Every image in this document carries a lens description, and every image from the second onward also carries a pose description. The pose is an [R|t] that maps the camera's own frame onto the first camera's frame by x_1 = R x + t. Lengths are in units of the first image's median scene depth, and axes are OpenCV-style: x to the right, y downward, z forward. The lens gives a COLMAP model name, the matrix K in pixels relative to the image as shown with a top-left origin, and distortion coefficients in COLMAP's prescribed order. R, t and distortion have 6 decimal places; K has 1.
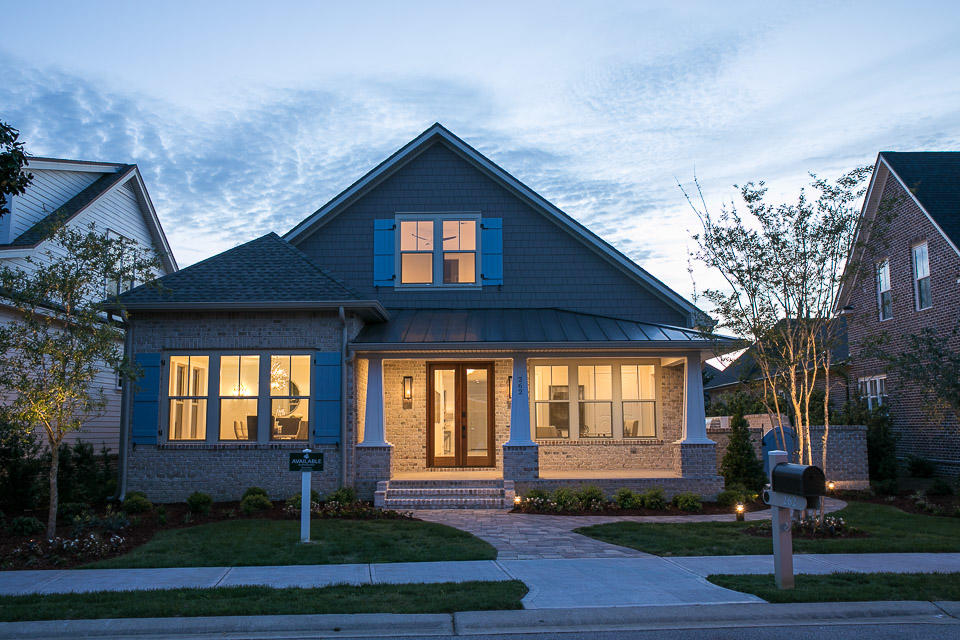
lens RADIAL K [[838.6, 0, 480.0], [0, 838.6, 320.0], [0, 0, 1]] dist [-0.063356, 0.092512]
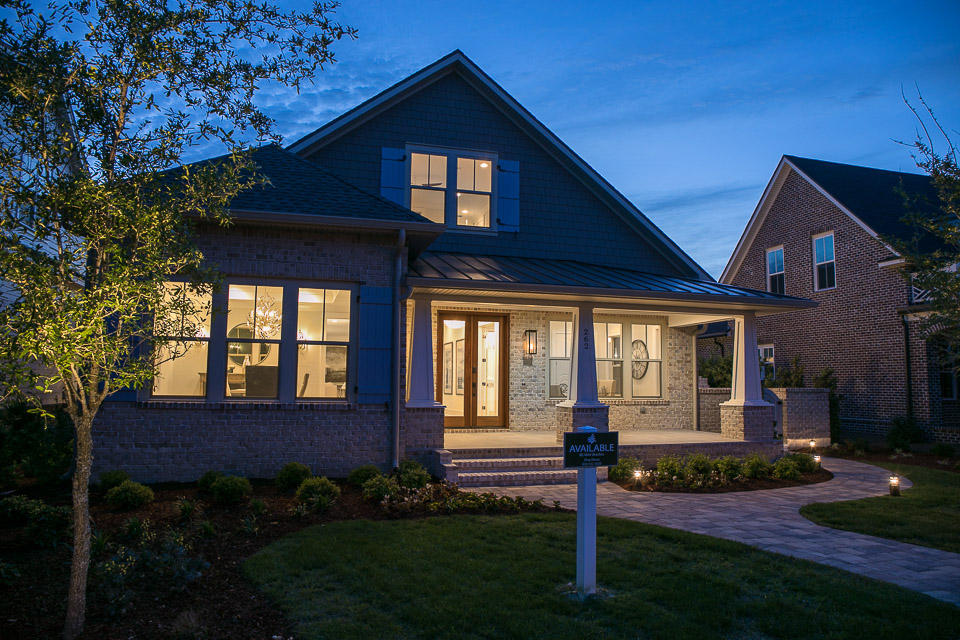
lens RADIAL K [[645.1, 0, 480.0], [0, 645.1, 320.0], [0, 0, 1]] dist [-0.100510, 0.069037]
pose [[0.959513, 0.044662, 0.278100, -0.246250], [-0.053005, 0.998340, 0.022552, 0.048770], [-0.276631, -0.036380, 0.960287, 0.380746]]
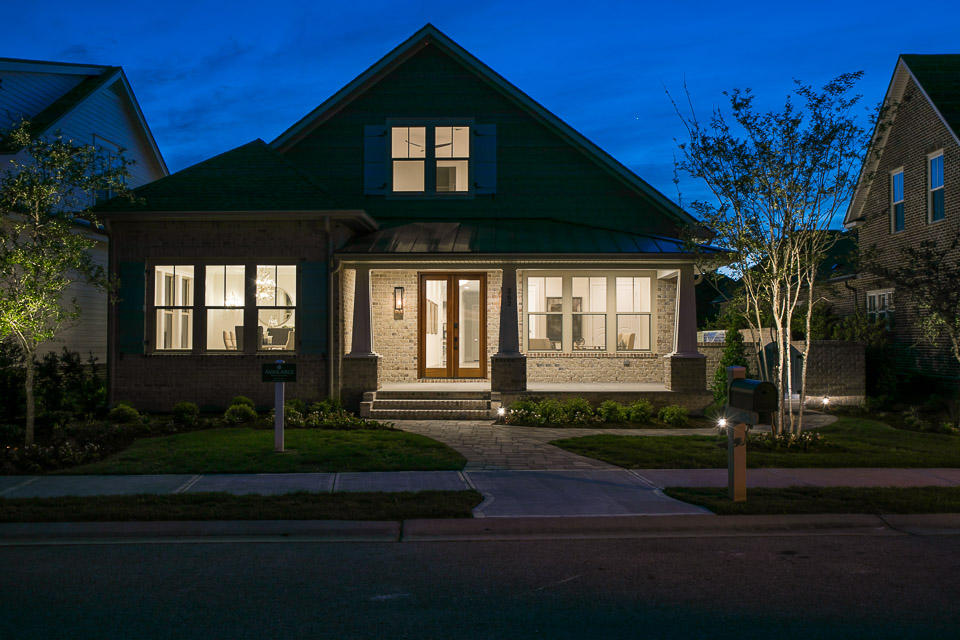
lens RADIAL K [[858.8, 0, 479.6], [0, 858.8, 310.7], [0, 0, 1]] dist [-0.033591, 0.010265]
pose [[0.999828, 0.006980, -0.017201, 0.030397], [-0.005308, 0.995426, 0.095389, -0.002046], [0.017789, -0.095281, 0.995291, -0.007732]]
